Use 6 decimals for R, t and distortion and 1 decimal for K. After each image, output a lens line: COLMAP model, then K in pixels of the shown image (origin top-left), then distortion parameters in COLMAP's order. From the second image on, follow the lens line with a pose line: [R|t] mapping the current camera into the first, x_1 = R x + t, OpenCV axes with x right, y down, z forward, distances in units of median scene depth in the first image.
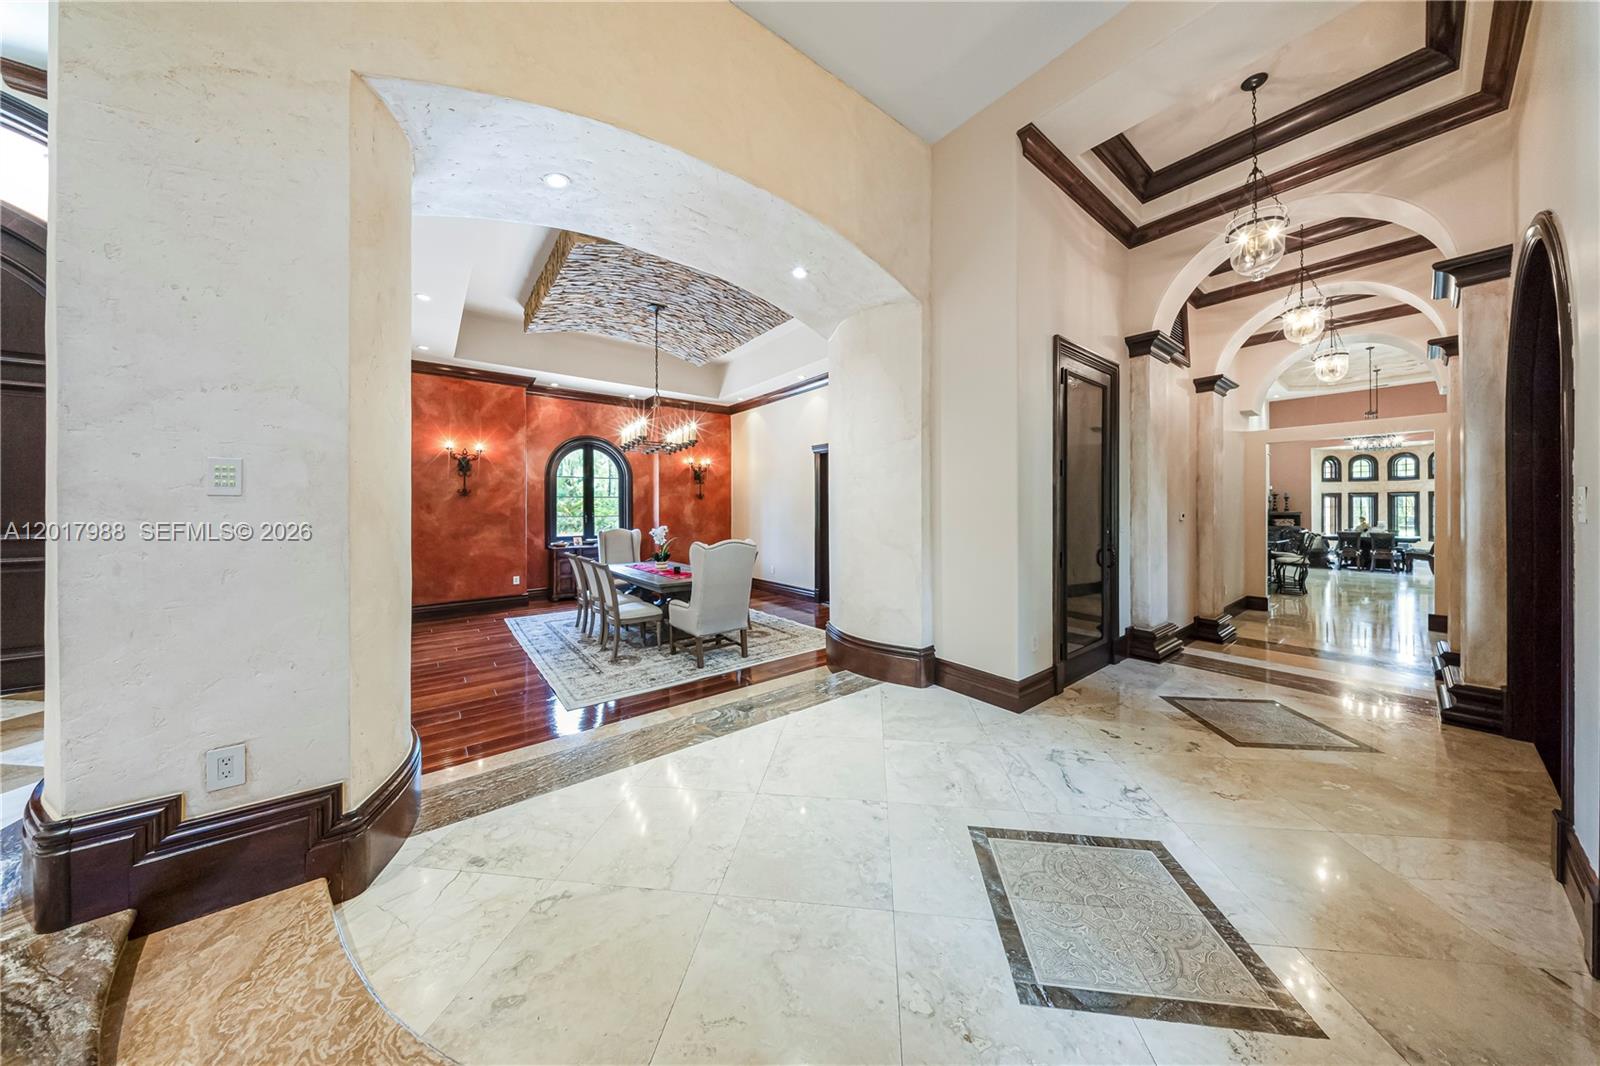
lens RADIAL K [[479.4, 0, 800.3], [0, 479.4, 510.9], [0, 0, 1]] dist [0.001874, -0.001328]
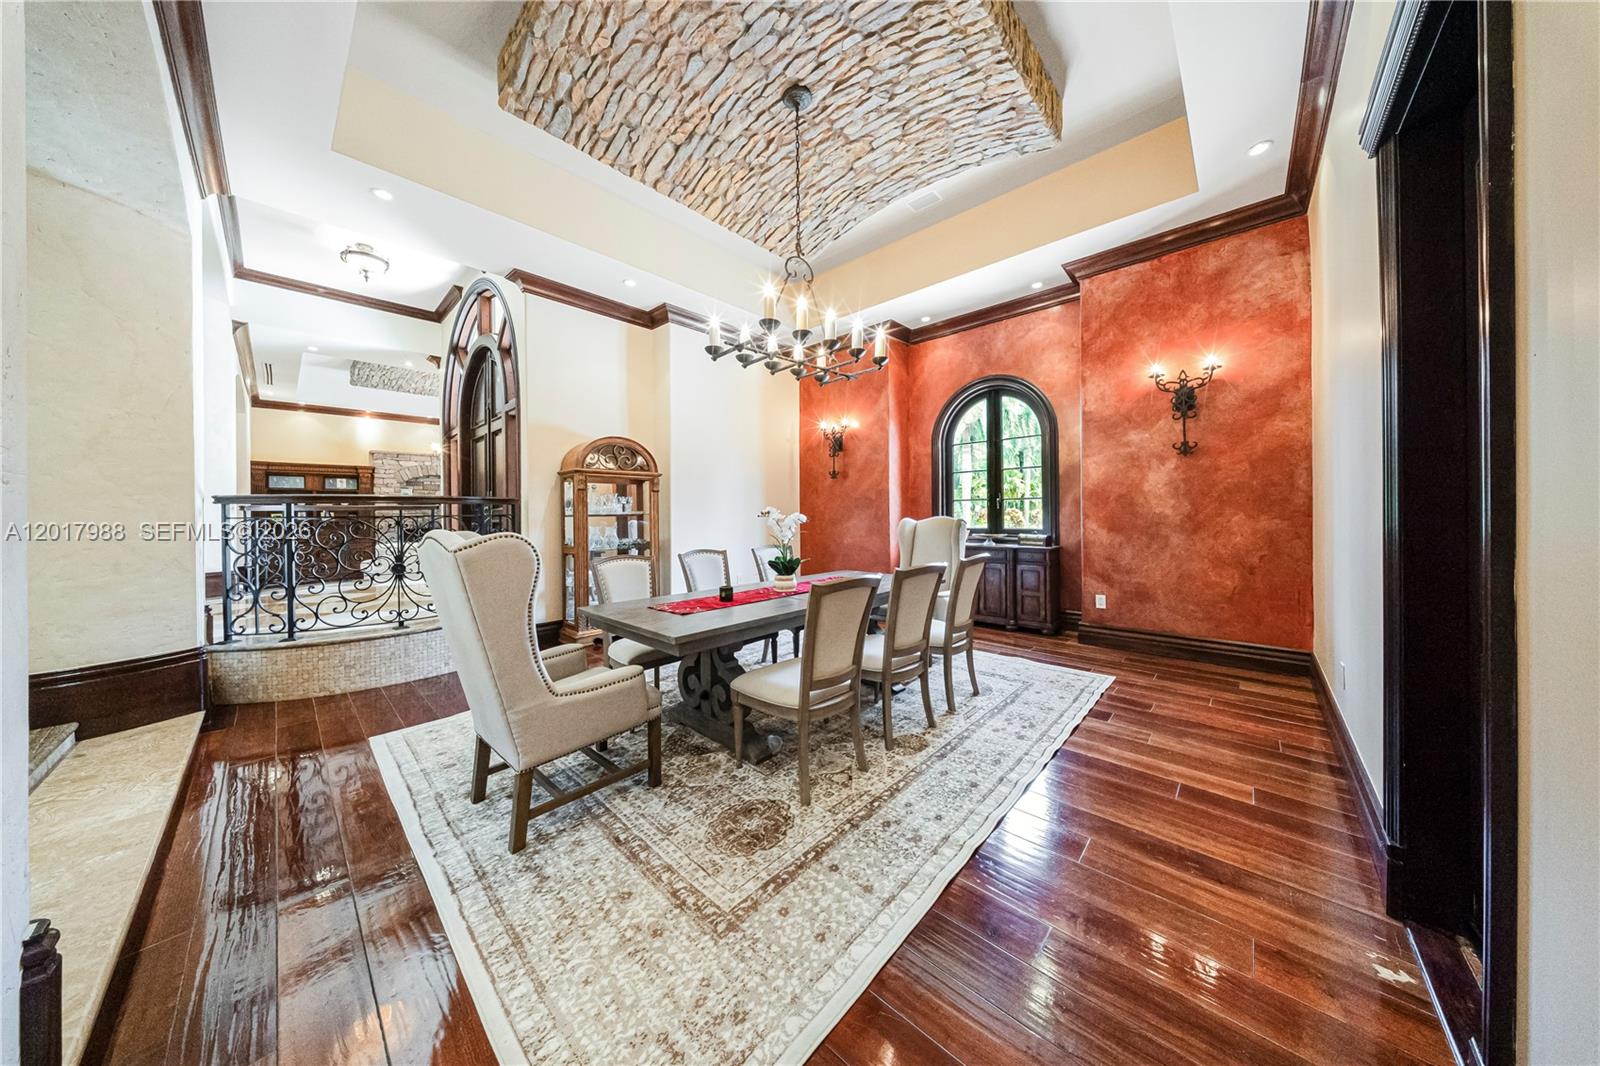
lens RADIAL K [[479.4, 0, 810.8], [0, 479.4, 511.9], [0, 0, 1]] dist [0.001874, -0.001328]
pose [[0.171505, 0.002911, -0.985179, 0.164208], [0.005323, 0.999978, 0.003881, 0.024300], [0.985169, -0.005910, 0.171486, 0.643949]]
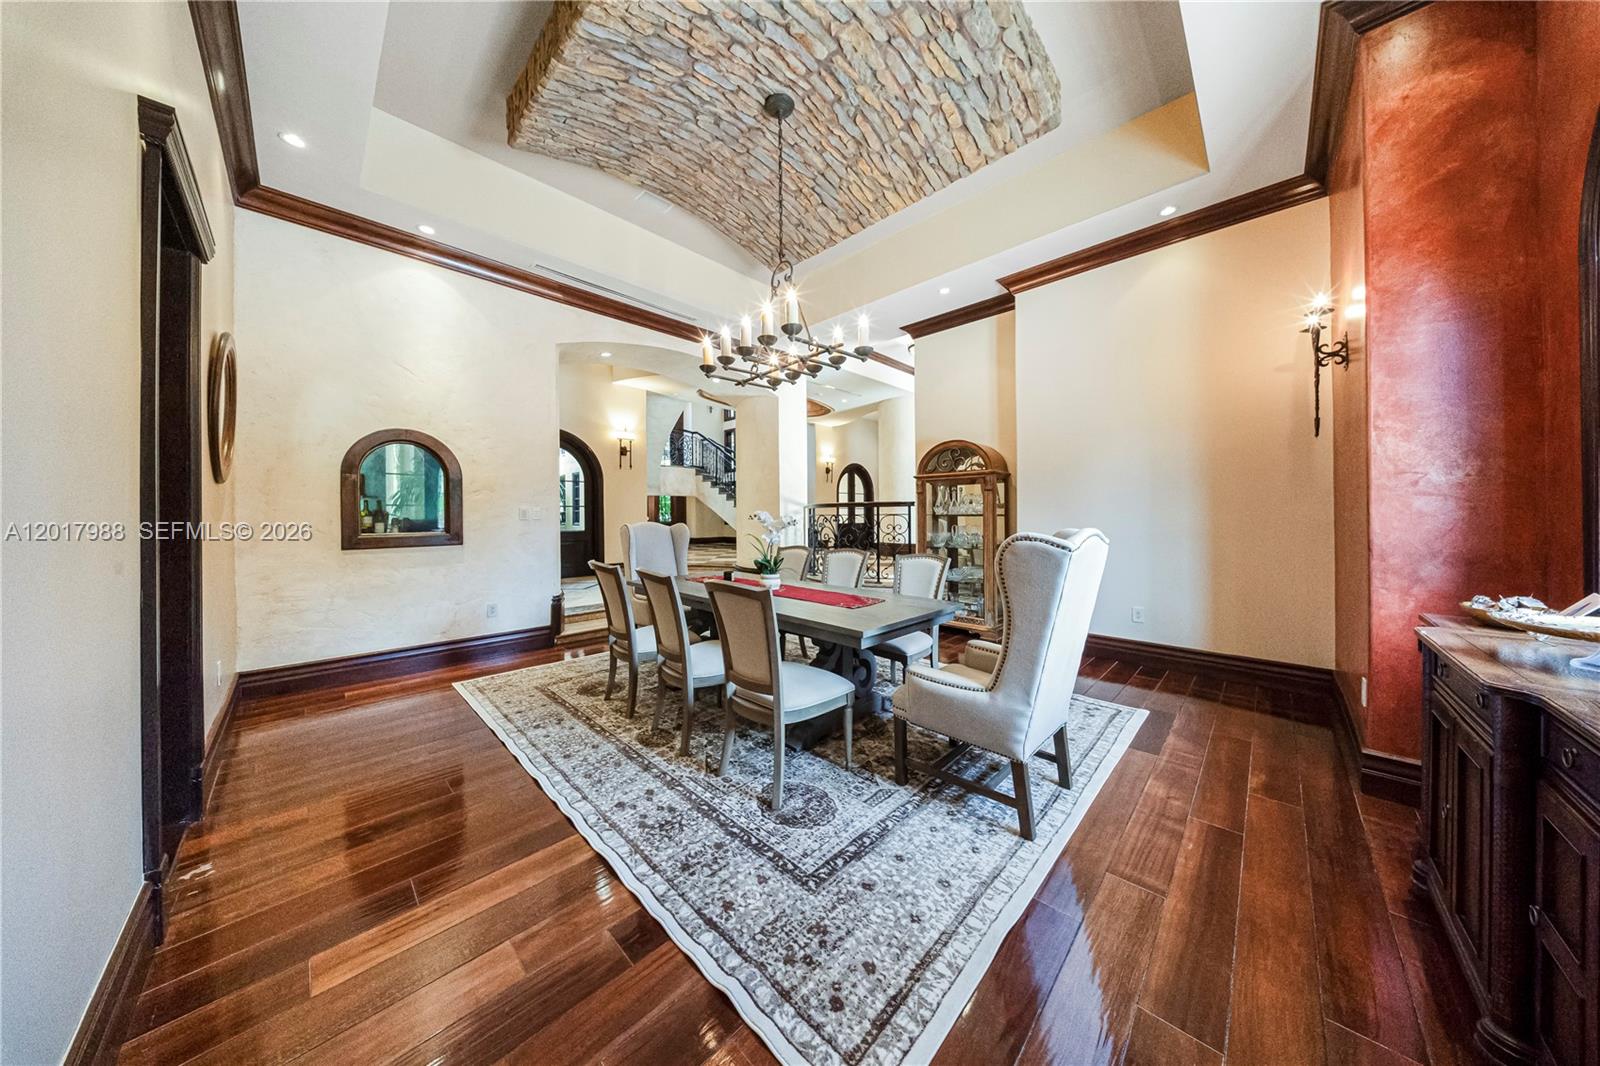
lens RADIAL K [[479.4, 0, 807.8], [0, 479.4, 513.9], [0, 0, 1]] dist [0.001874, -0.001328]
pose [[-0.988325, 0.006032, -0.152242, -0.171030], [0.006065, 0.999982, 0.000246, 0.025229], [0.152241, -0.000680, -0.988343, 1.078966]]
